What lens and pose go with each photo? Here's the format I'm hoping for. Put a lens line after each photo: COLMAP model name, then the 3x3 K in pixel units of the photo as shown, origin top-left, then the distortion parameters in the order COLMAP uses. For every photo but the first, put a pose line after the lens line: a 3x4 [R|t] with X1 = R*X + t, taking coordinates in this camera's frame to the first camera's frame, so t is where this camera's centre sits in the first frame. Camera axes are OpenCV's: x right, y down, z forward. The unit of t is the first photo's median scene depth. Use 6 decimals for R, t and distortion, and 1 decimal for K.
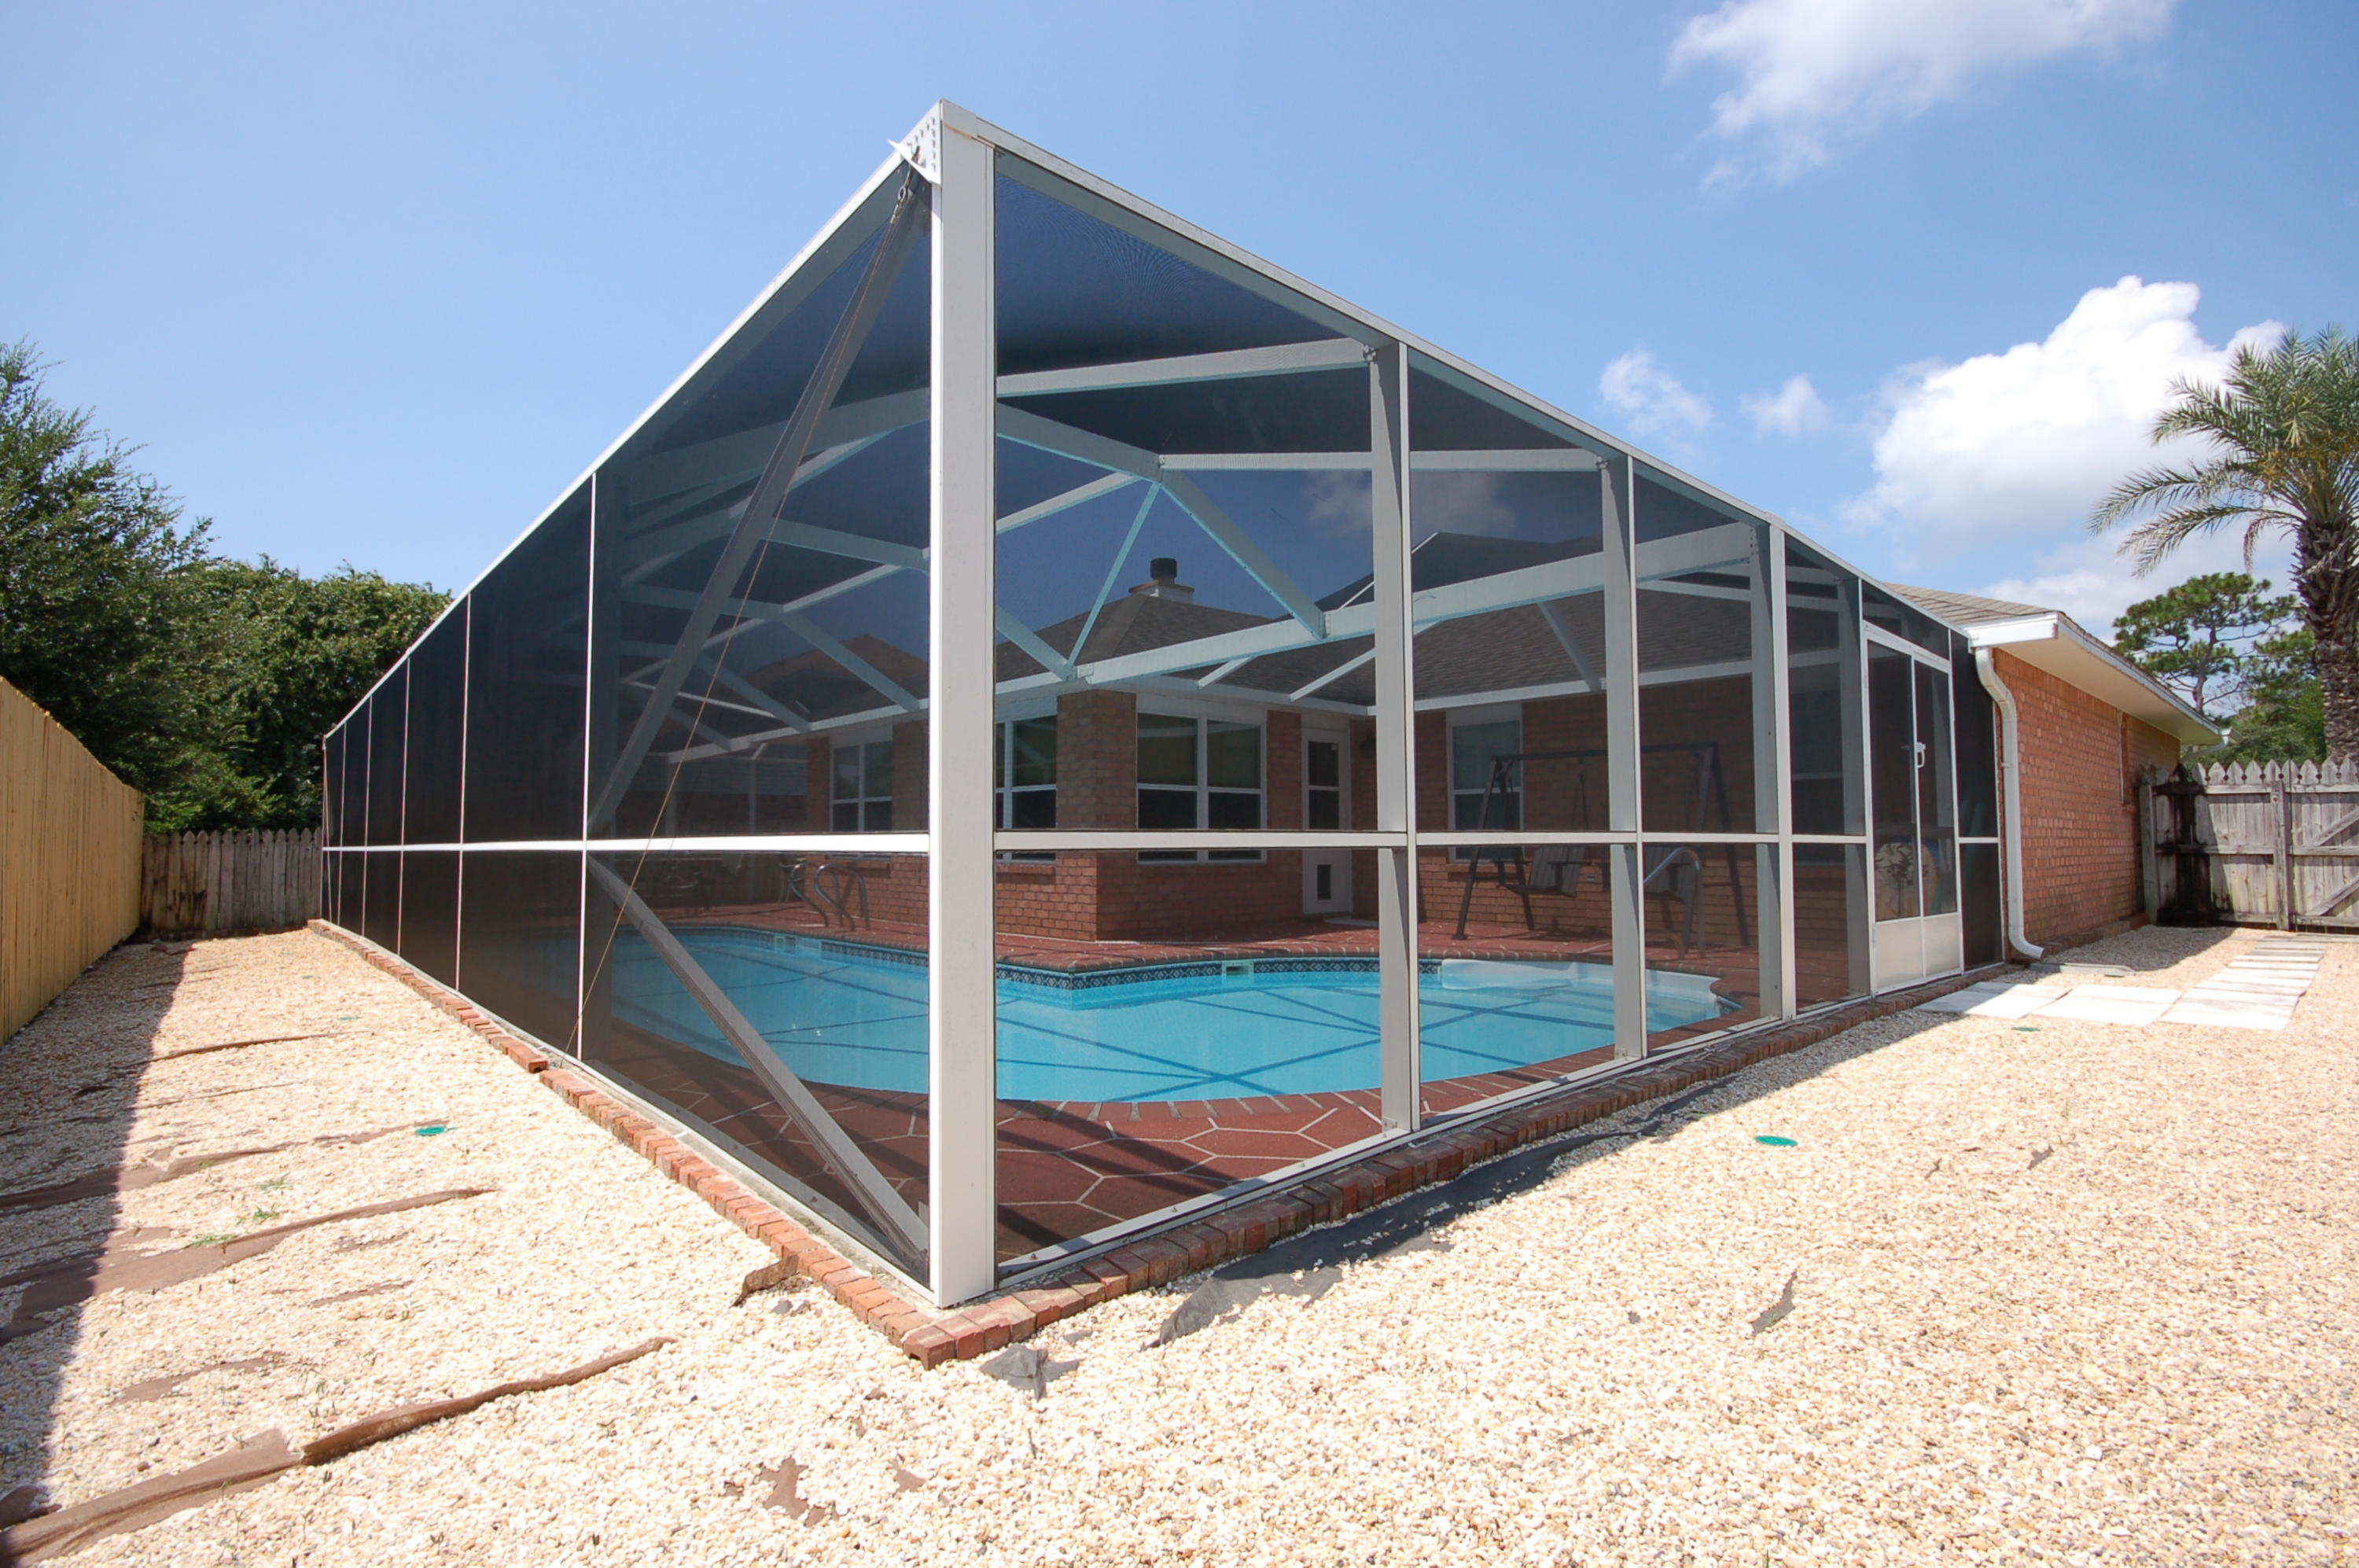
lens RADIAL K [[1035.4, 0, 1169.7], [0, 1035.4, 788.8], [0, 0, 1]] dist [-0.000361, -0.001109]
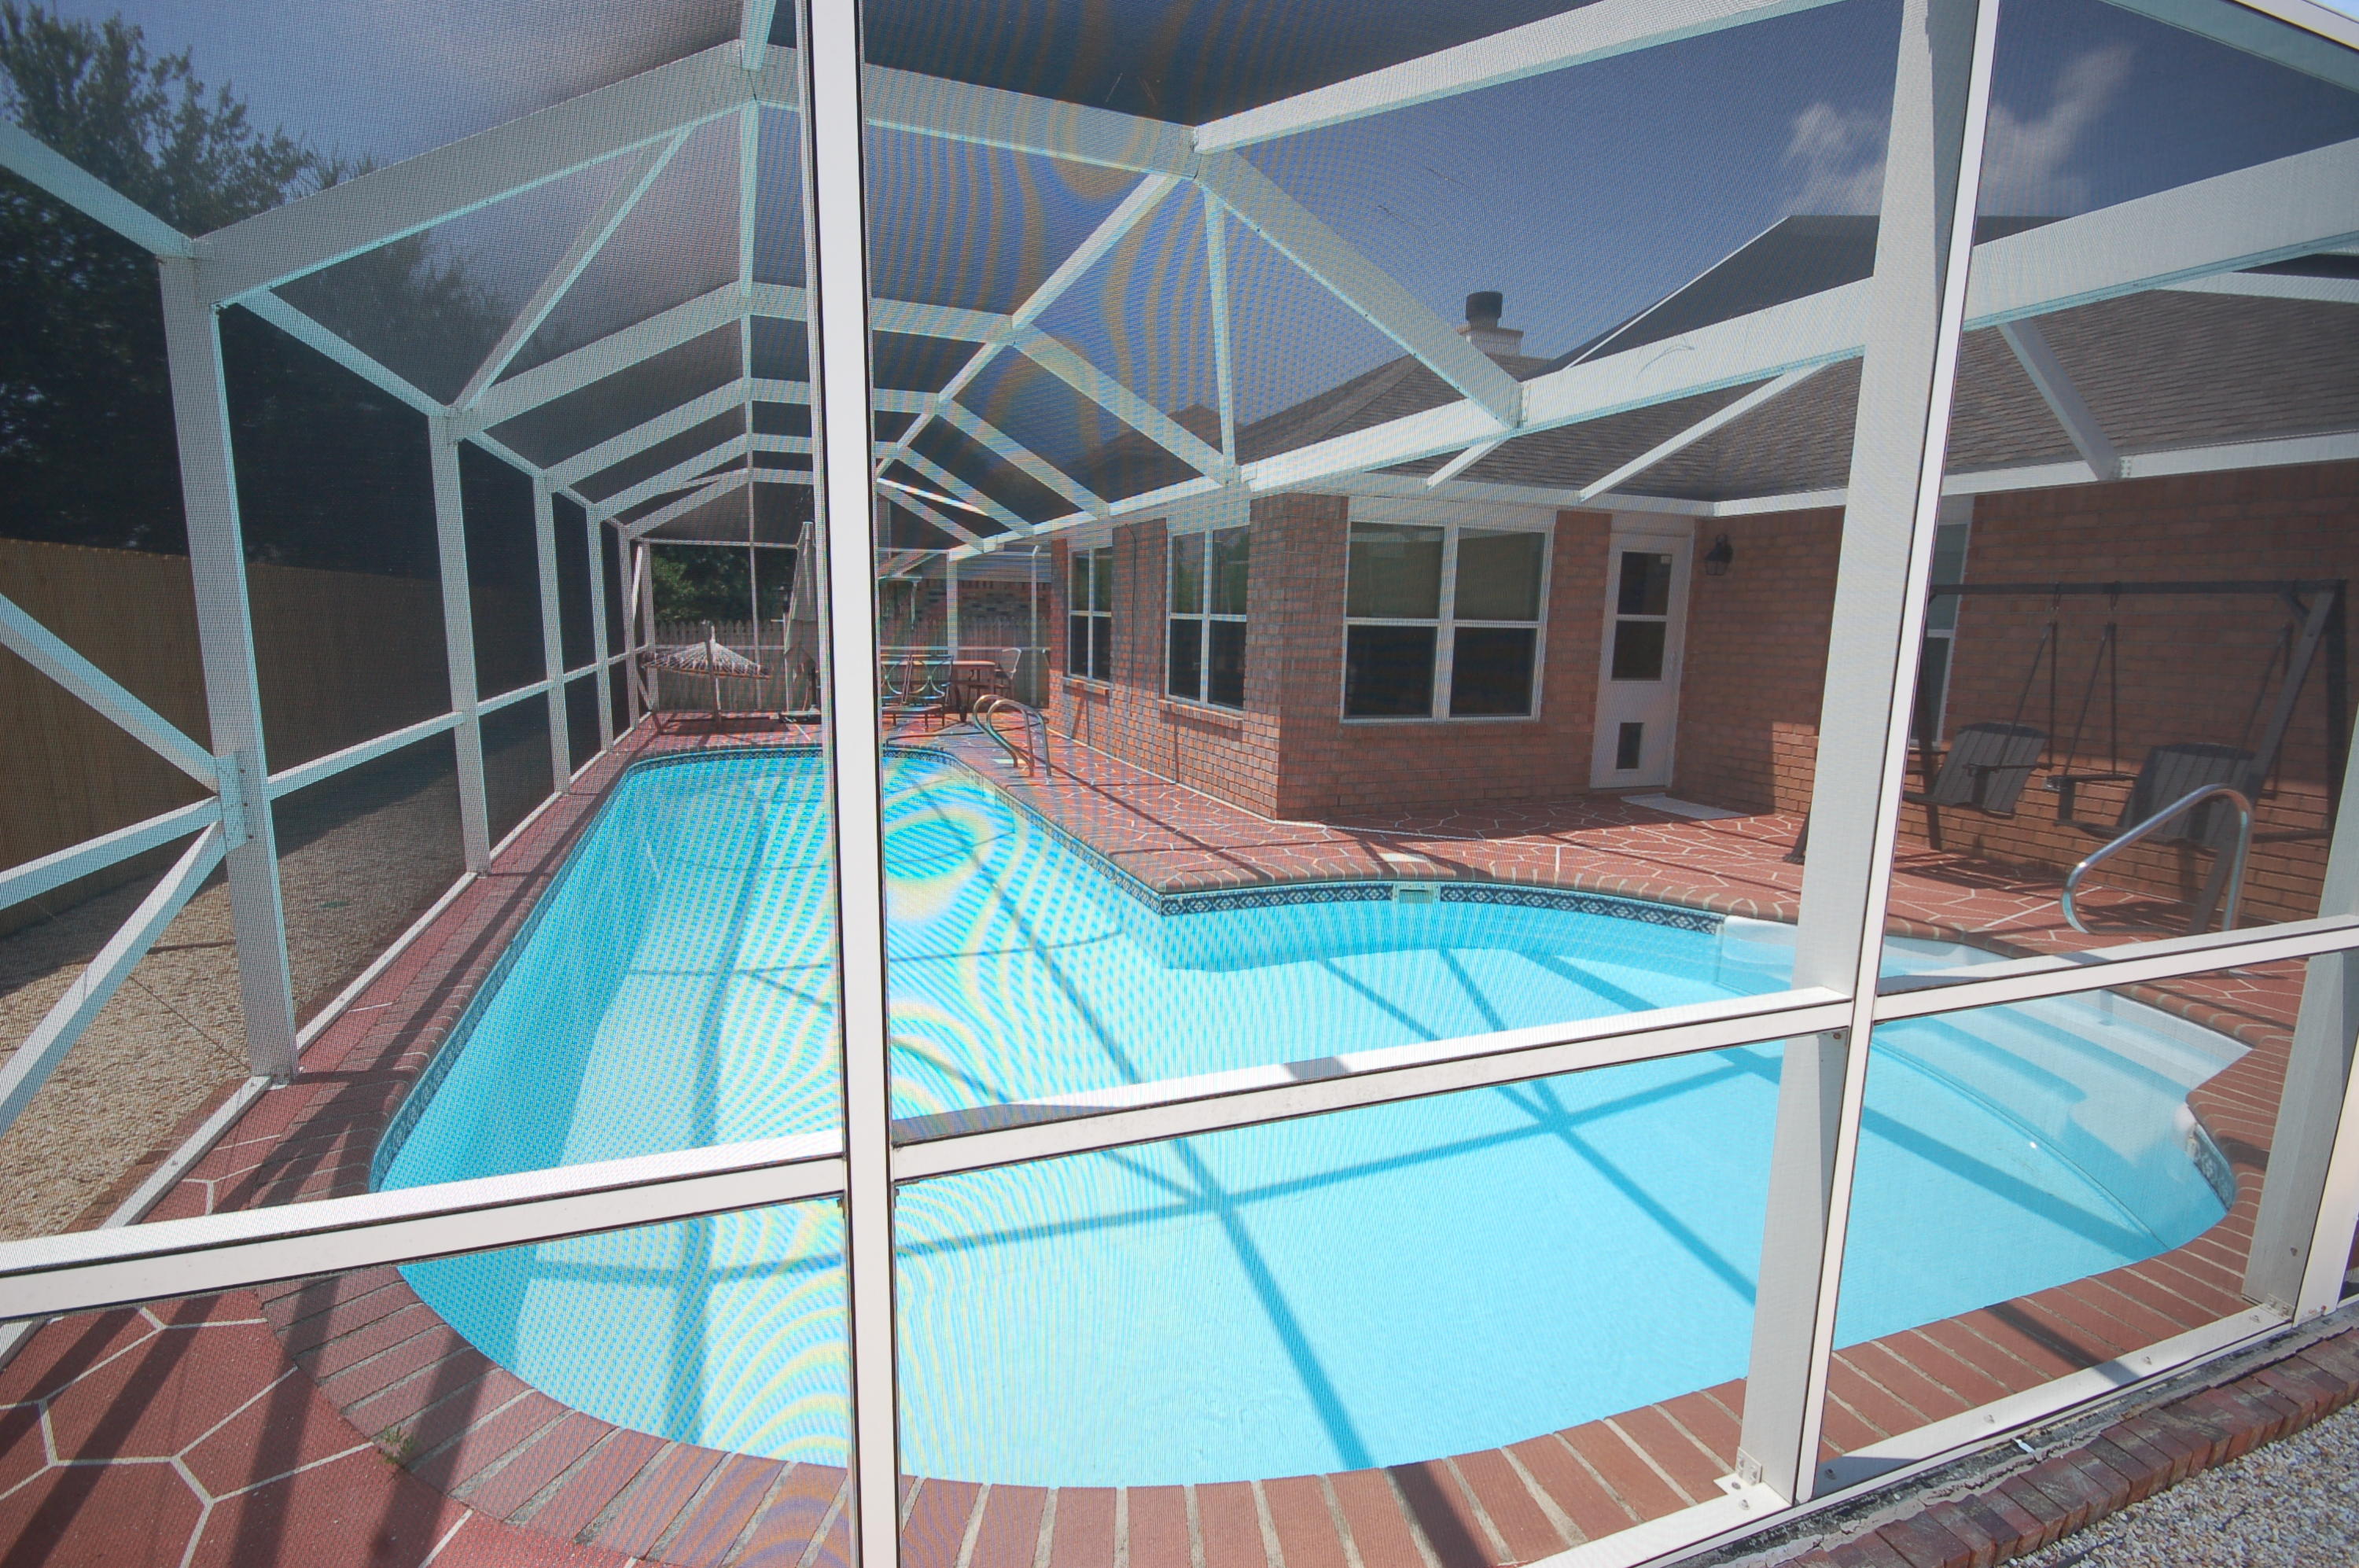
lens RADIAL K [[1079.5, 0, 1177.0], [0, 1079.5, 782.8], [0, 0, 1]] dist [0.008162, -0.001191]
pose [[0.938965, 0.072287, -0.336332, 0.128524], [-0.004242, 0.980032, 0.198794, -0.043838], [0.343986, -0.185234, 0.920523, 0.206774]]
